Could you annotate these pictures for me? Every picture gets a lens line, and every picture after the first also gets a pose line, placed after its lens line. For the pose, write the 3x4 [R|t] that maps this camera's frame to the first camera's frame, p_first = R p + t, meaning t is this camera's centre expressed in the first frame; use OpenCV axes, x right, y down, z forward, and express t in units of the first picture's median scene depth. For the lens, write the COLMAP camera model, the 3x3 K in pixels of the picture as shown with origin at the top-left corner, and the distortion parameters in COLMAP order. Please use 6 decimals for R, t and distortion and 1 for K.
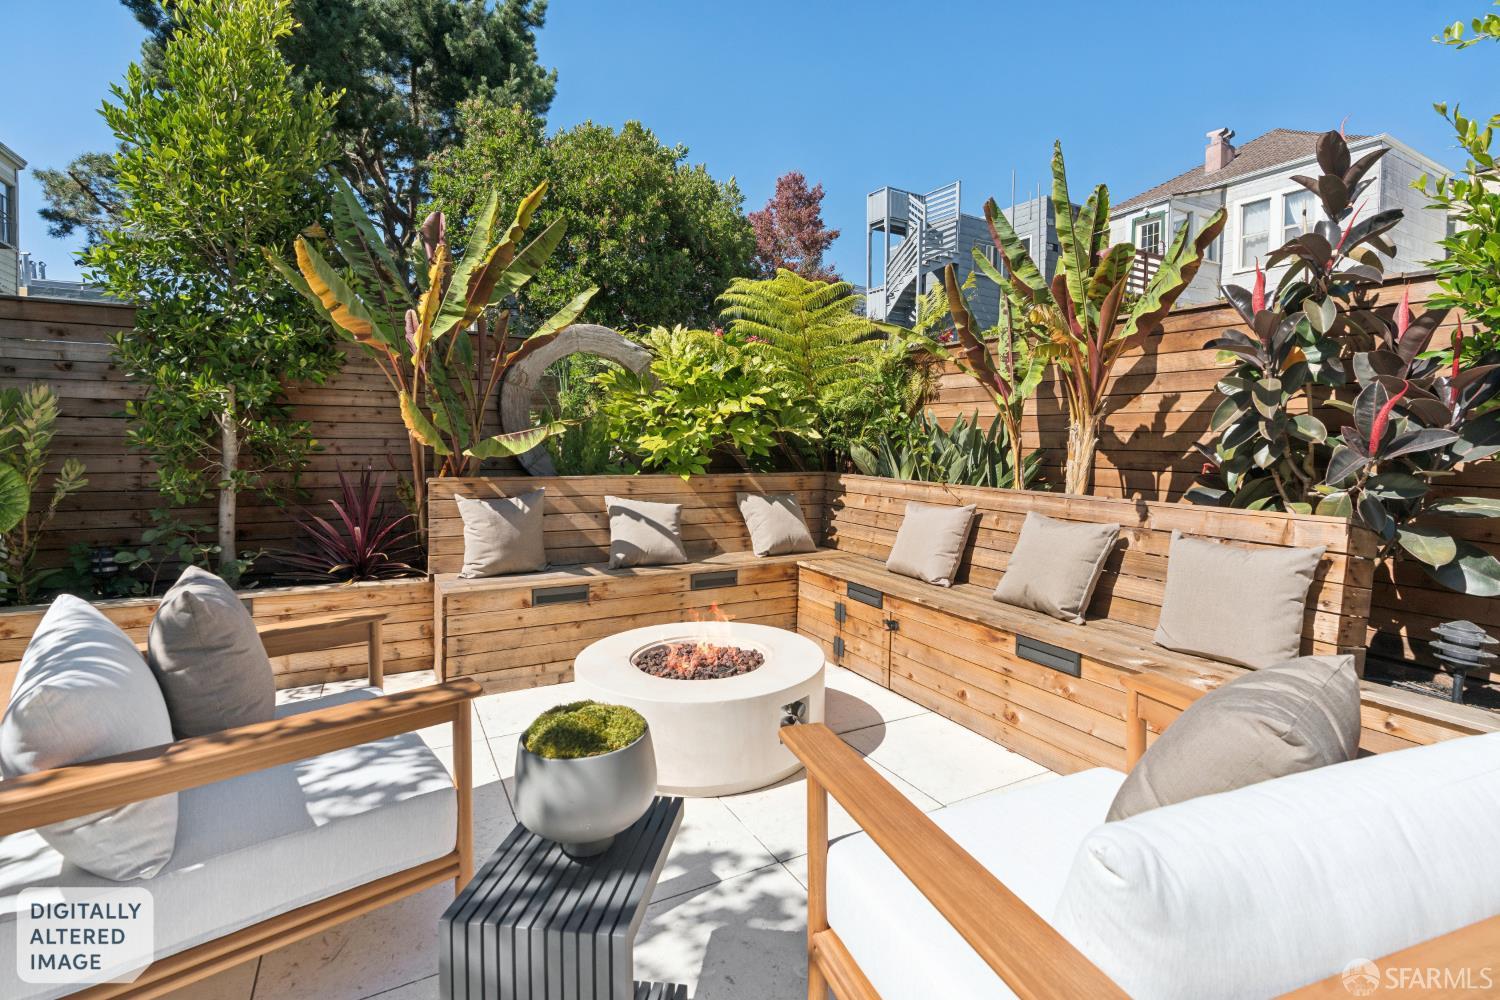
lens RADIAL K [[688.8, 0, 757.2], [0, 688.8, 453.5], [0, 0, 1]] dist [-0.005193, 0.002259]
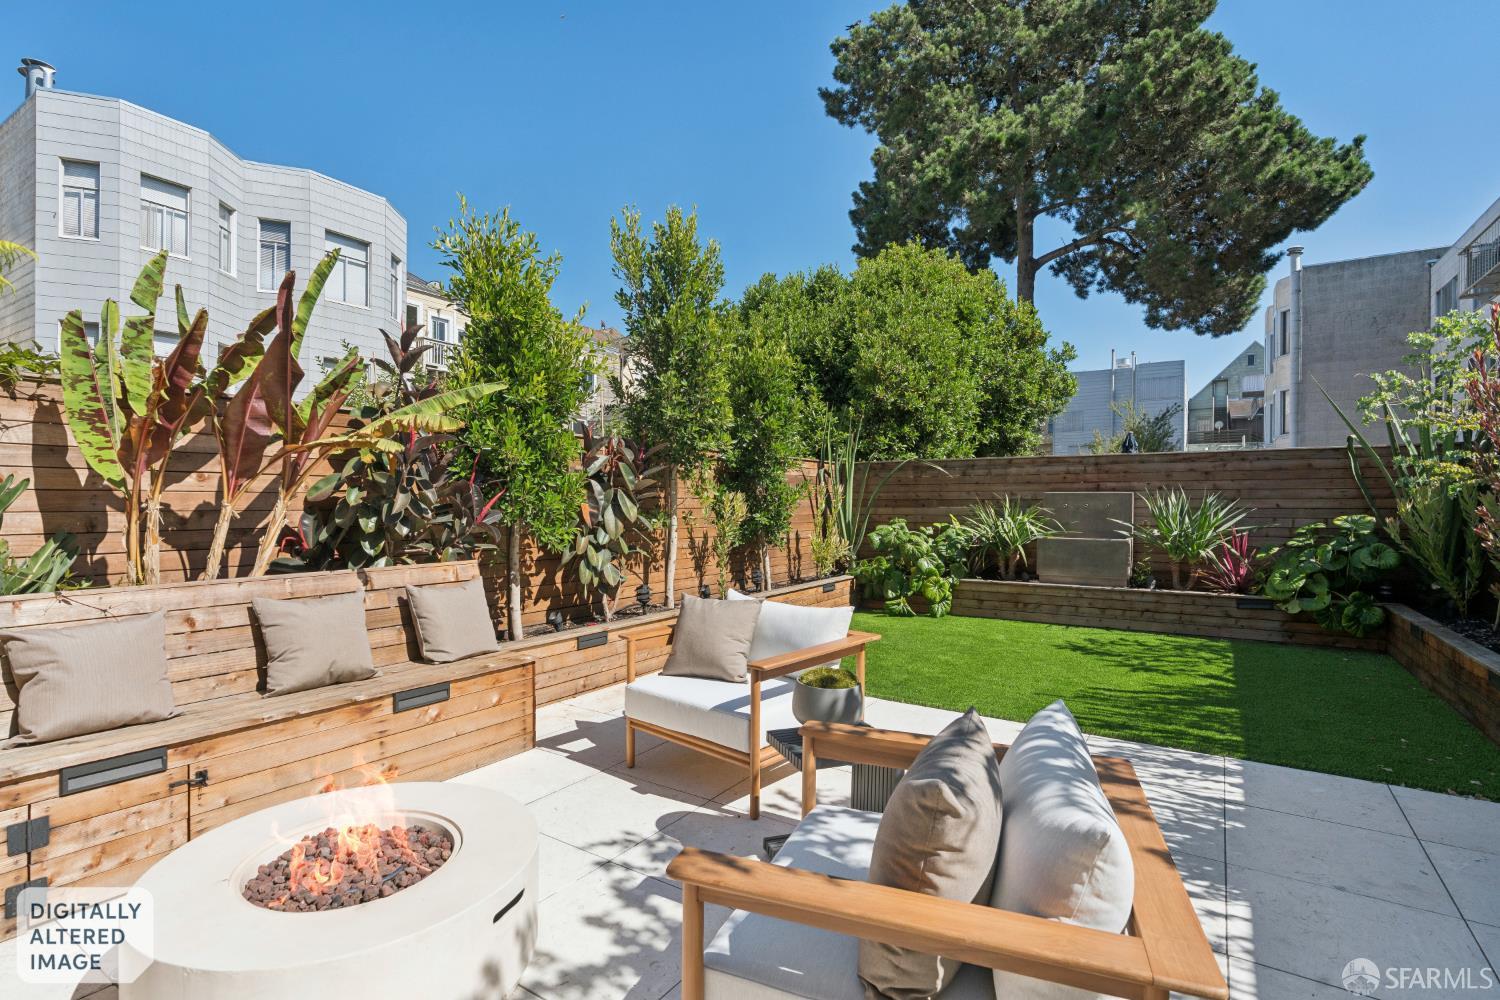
lens RADIAL K [[688.8, 0, 749.0], [0, 688.8, 500.1], [0, 0, 1]] dist [-0.005193, 0.002259]
pose [[-0.463847, -0.008903, 0.885870, -0.687710], [0.016238, 0.999696, 0.018550, -0.053067], [-0.885766, 0.022989, -0.463562, 0.773809]]
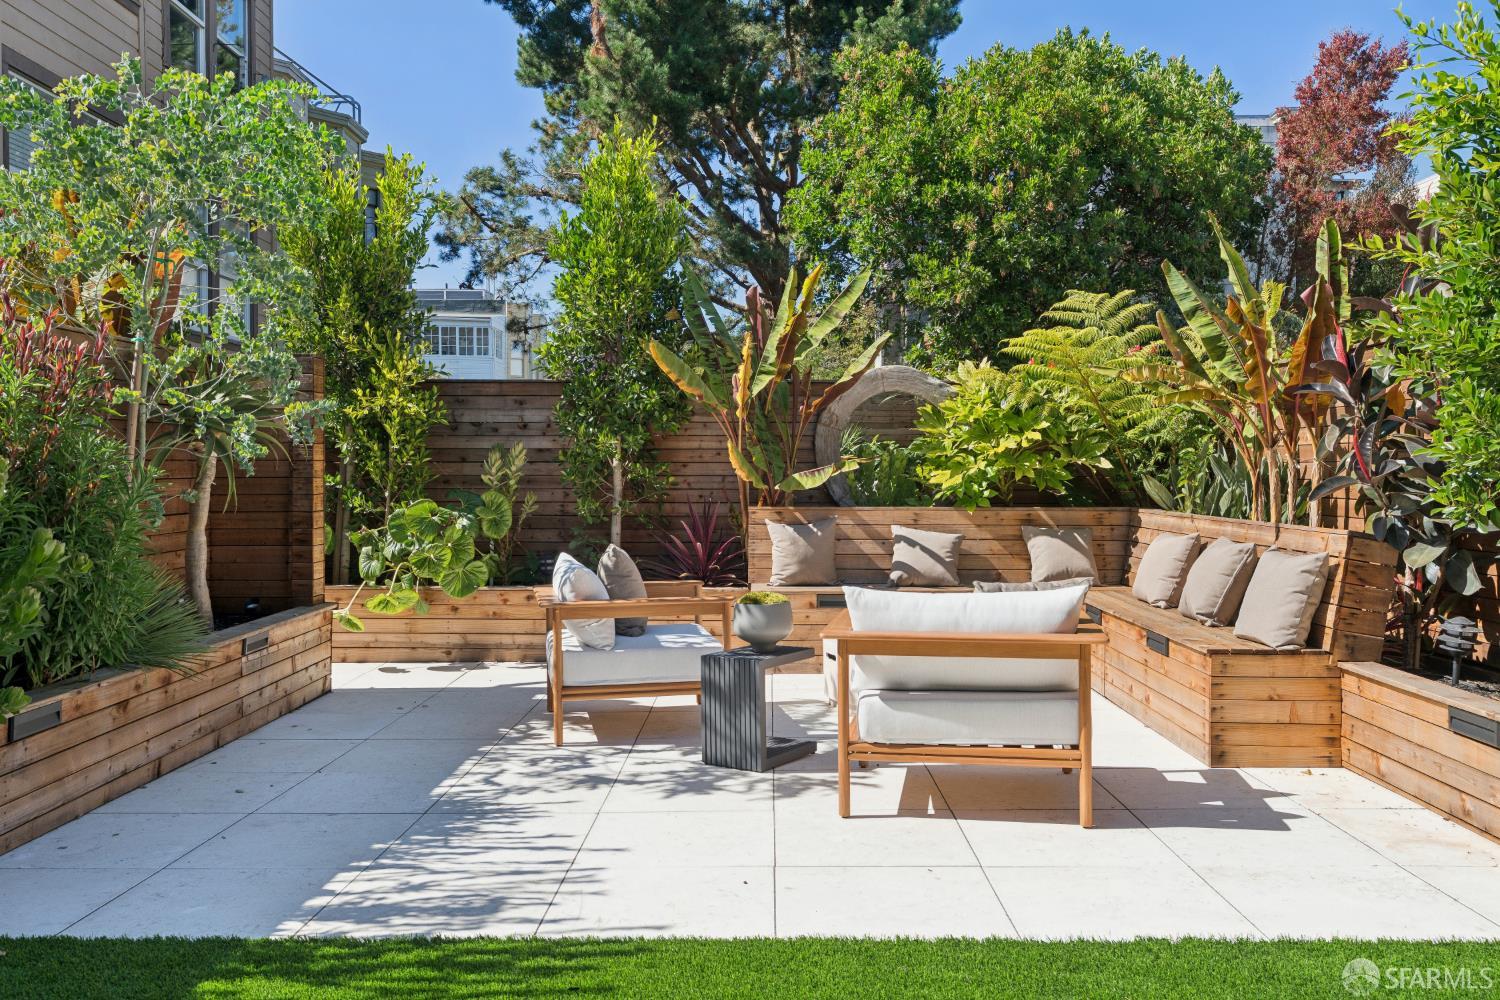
lens RADIAL K [[1297.7, 0, 801.0], [0, 1297.7, 482.7], [0, 0, 1]] dist [0.032045, 0.011213]
pose [[0.883734, -0.006768, -0.467940, 0.679112], [-0.000547, 0.999880, -0.015495, 0.027279], [0.467989, 0.013949, 0.883624, -0.993389]]
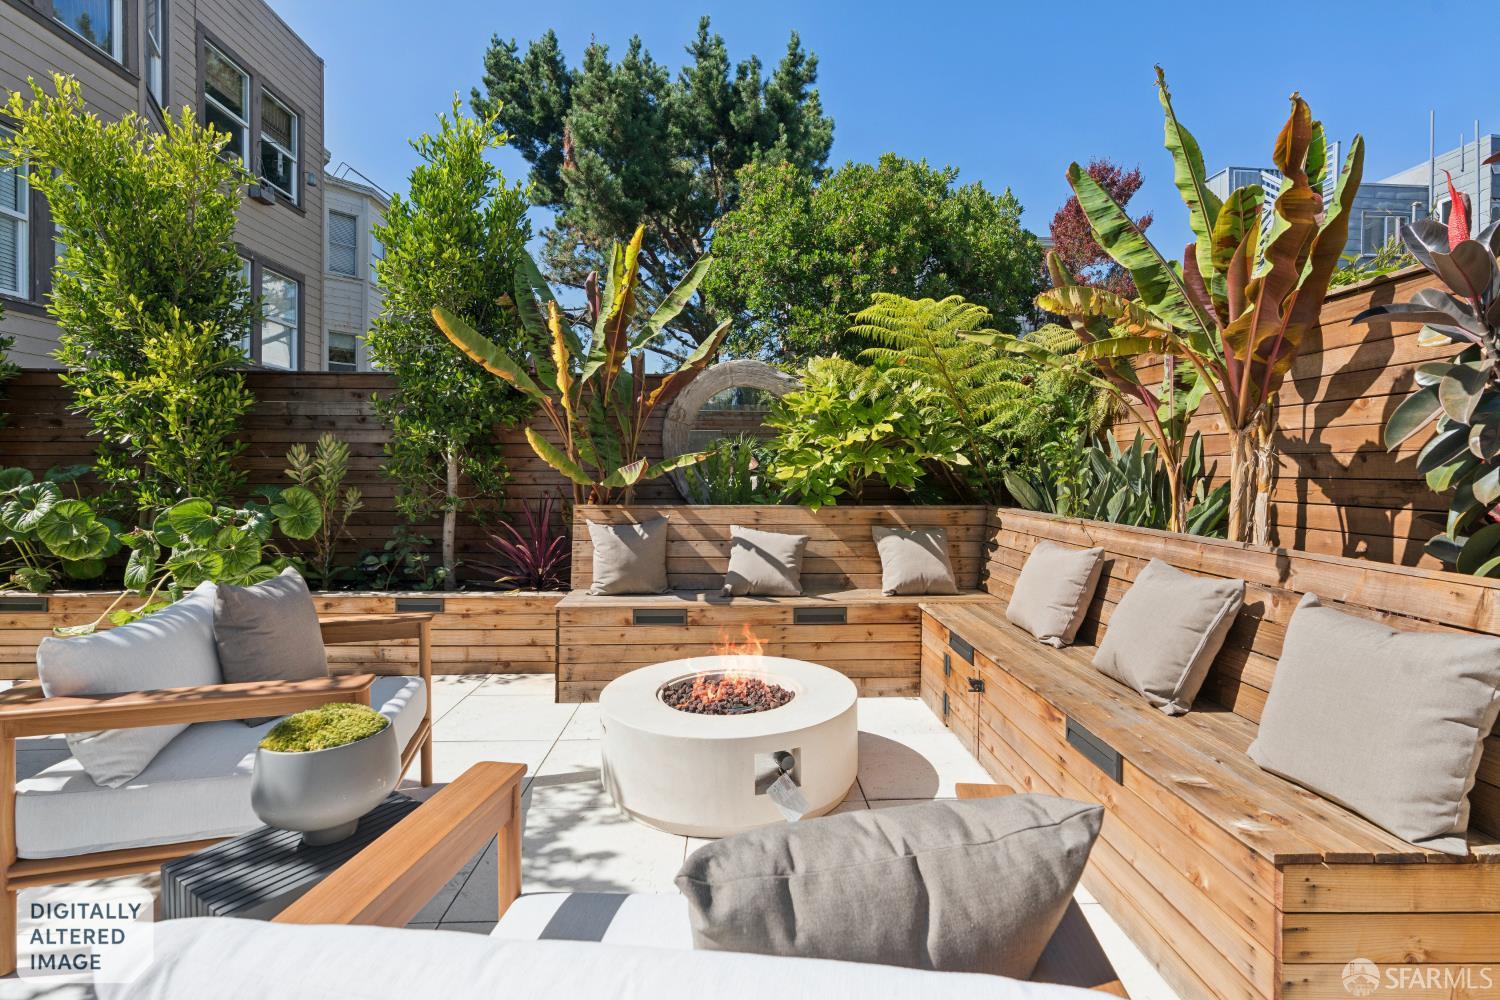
lens RADIAL K [[688.8, 0, 780.0], [0, 688.8, 473.5], [0, 0, 1]] dist [-0.005193, 0.002259]
pose [[0.898951, -0.006762, -0.437996, 0.315879], [-0.002410, 0.999789, -0.020383, 0.005790], [0.438042, 0.019379, 0.898746, 0.117168]]
